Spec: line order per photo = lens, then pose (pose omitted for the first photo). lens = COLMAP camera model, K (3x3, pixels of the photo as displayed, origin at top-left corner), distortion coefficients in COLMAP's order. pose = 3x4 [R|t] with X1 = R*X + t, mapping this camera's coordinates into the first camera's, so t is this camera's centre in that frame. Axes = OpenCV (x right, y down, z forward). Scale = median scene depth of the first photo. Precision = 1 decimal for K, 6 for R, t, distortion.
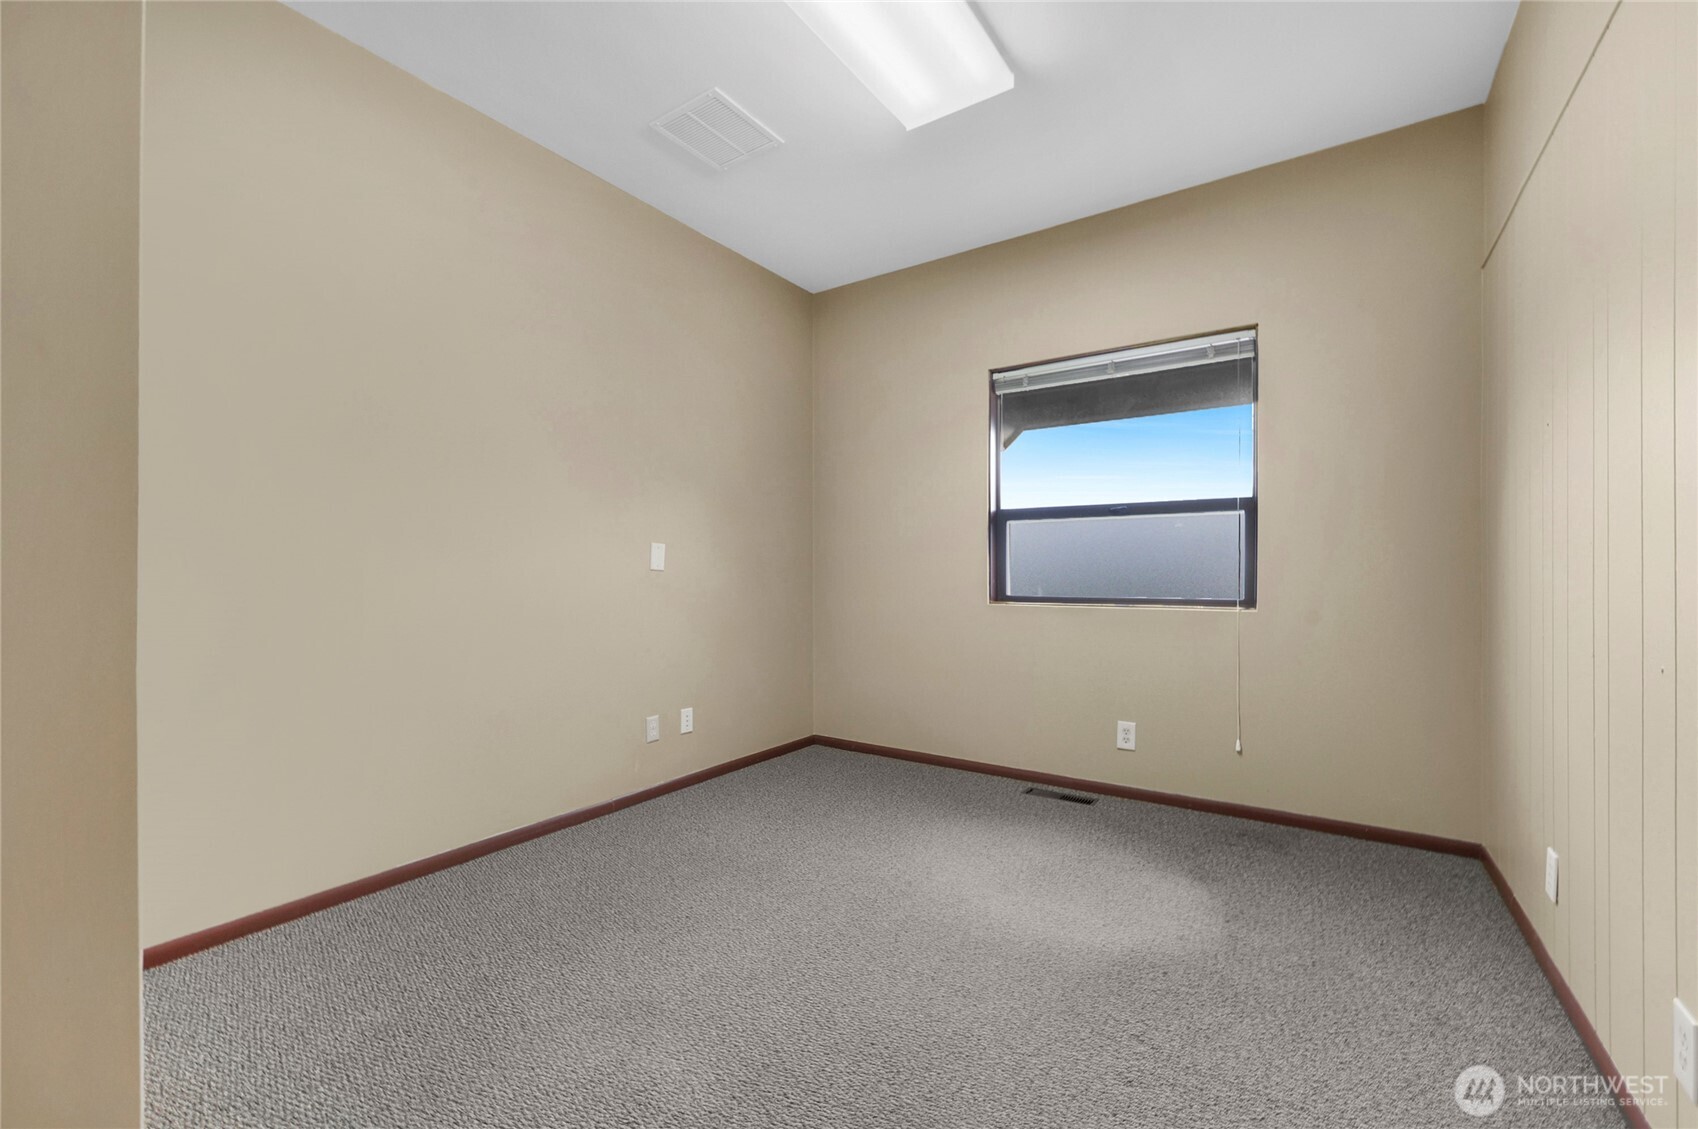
lens RADIAL K [[694.6, 0, 849.0], [0, 694.6, 564.5], [0, 0, 1]] dist [0.001227, 0.000108]
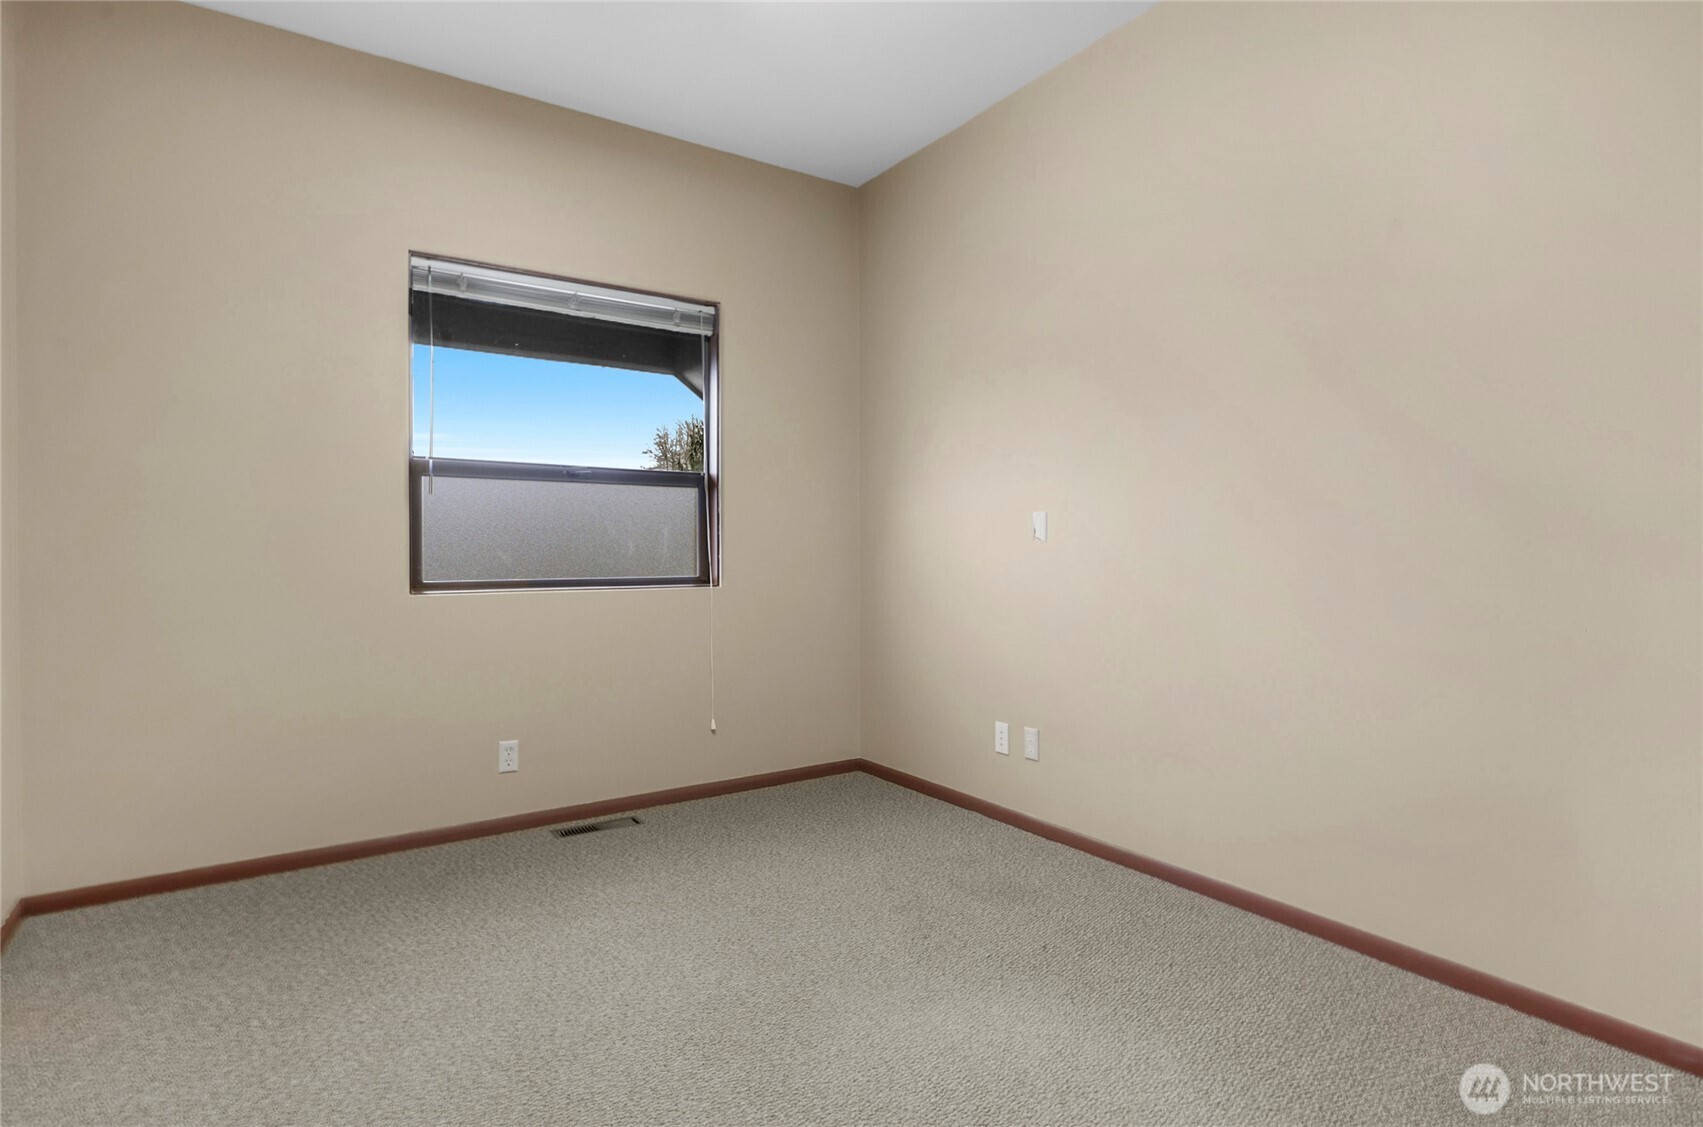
lens RADIAL K [[868.6, 0, 851.5], [0, 868.6, 563.5], [0, 0, 1]] dist [0.000884, 0.000039]
pose [[0.371285, -0.014252, 0.928410, -0.500693], [-0.006442, 0.999819, 0.017924, 0.006623], [-0.928497, -0.012636, 0.371126, 0.341874]]
